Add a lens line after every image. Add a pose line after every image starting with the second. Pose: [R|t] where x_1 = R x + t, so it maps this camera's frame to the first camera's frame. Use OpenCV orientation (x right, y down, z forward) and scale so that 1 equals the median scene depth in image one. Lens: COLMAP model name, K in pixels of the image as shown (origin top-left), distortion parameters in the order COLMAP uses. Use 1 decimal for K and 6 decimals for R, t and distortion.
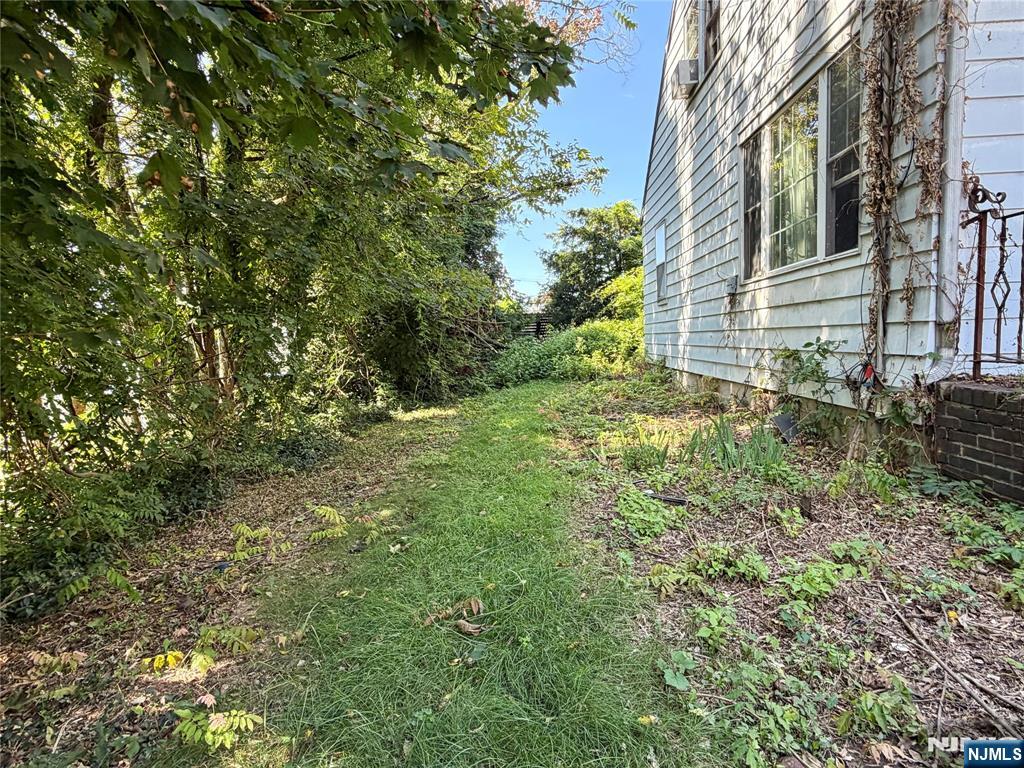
lens RADIAL K [[568.7, 0, 514.7], [0, 568.7, 385.2], [0, 0, 1]] dist [-0.007163, 0.002330]
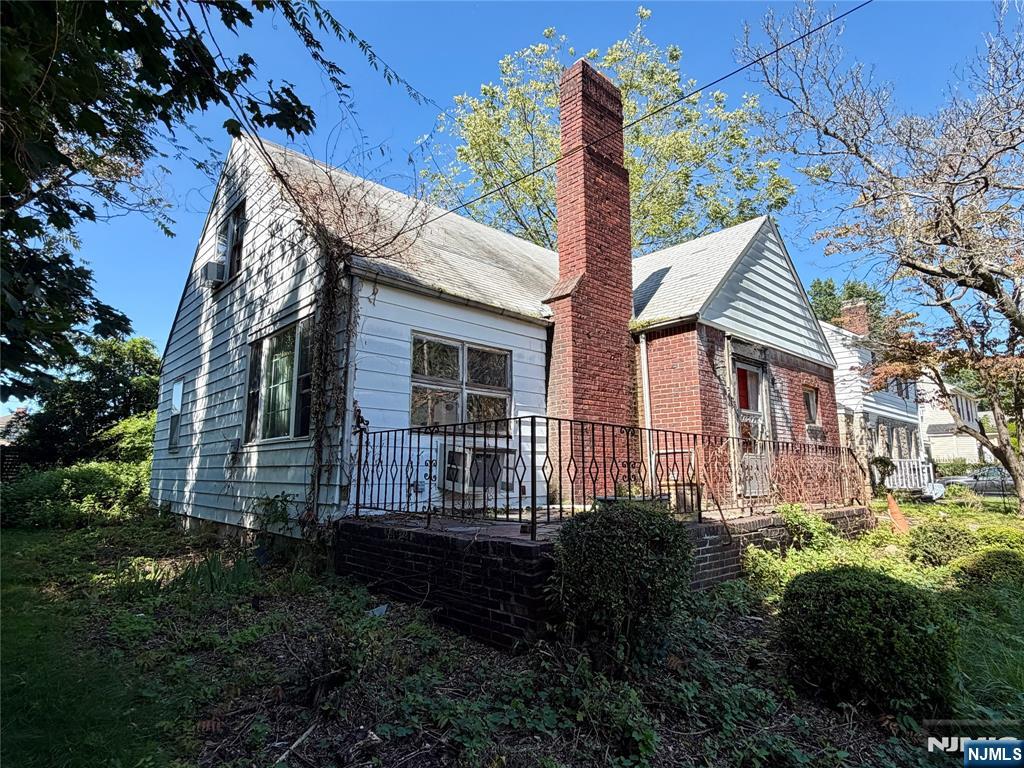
lens RADIAL K [[568.7, 0, 517.0], [0, 568.7, 385.8], [0, 0, 1]] dist [-0.007163, 0.002330]
pose [[0.701902, 0.141521, 0.698073, -0.087844], [0.033635, 0.972384, -0.230951, 0.008431], [-0.711479, 0.185584, 0.677758, -0.373442]]
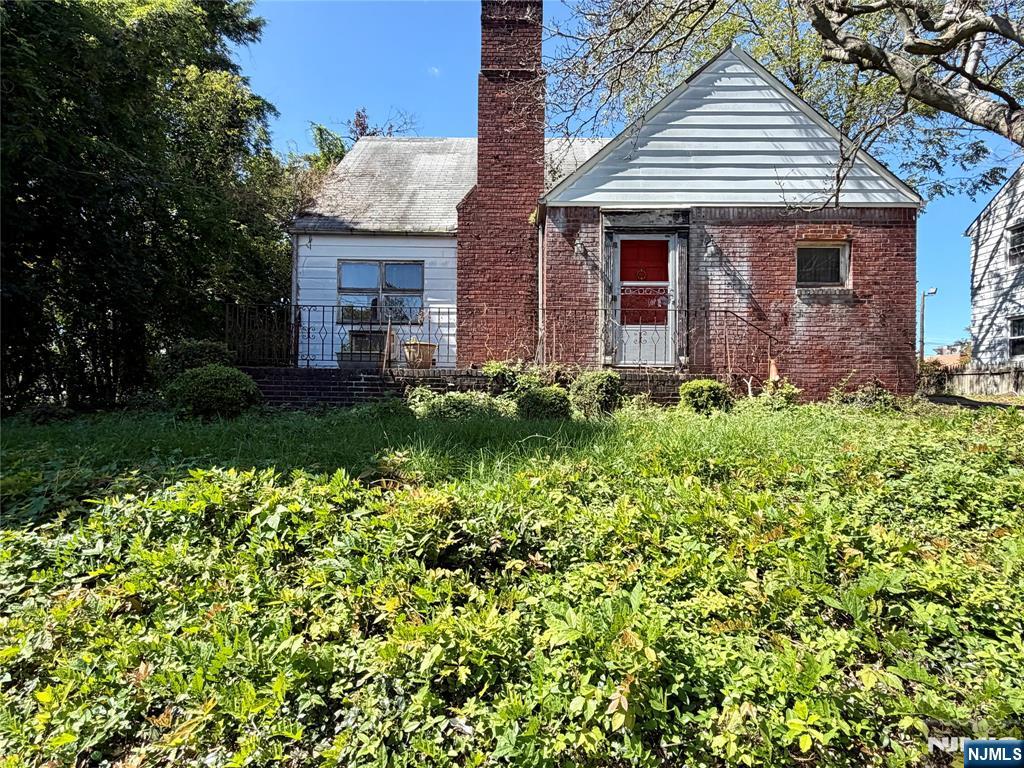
lens RADIAL K [[568.7, 0, 513.1], [0, 568.7, 384.2], [0, 0, 1]] dist [-0.007163, 0.002330]
pose [[0.998475, 0.041790, 0.036074, 1.132383], [-0.038097, 0.994495, -0.097616, 0.181046], [-0.039955, 0.096093, 0.994570, -1.286584]]
